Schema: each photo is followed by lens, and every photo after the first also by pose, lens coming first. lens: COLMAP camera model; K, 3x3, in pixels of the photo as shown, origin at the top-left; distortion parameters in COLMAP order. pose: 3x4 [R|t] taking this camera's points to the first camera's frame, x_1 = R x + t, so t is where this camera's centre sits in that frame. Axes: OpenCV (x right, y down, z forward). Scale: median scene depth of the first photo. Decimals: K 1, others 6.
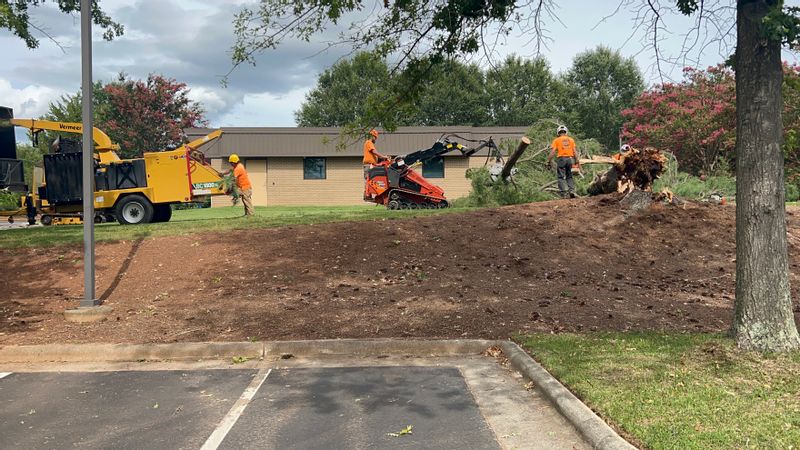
lens RADIAL K [[668.2, 0, 400.0], [0, 668.2, 225.0], [0, 0, 1]] dist [0.071203, -0.071511]
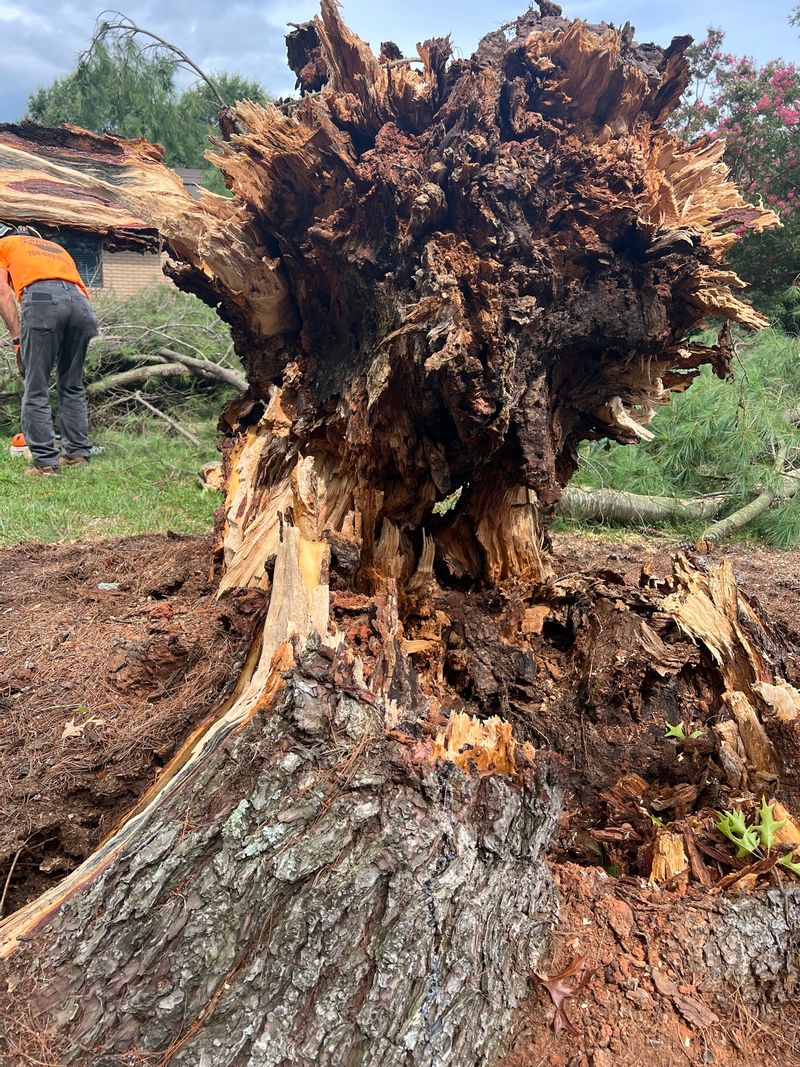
lens RADIAL K [[808.1, 0, 402.4], [0, 808.1, 529.3], [0, 0, 1]] dist [0.008289, 0.002207]
pose [[0.980834, -0.019632, 0.193853, 0.395649], [-0.023450, 0.975785, 0.217472, -0.095671], [-0.193428, -0.217850, 0.956623, 1.072548]]
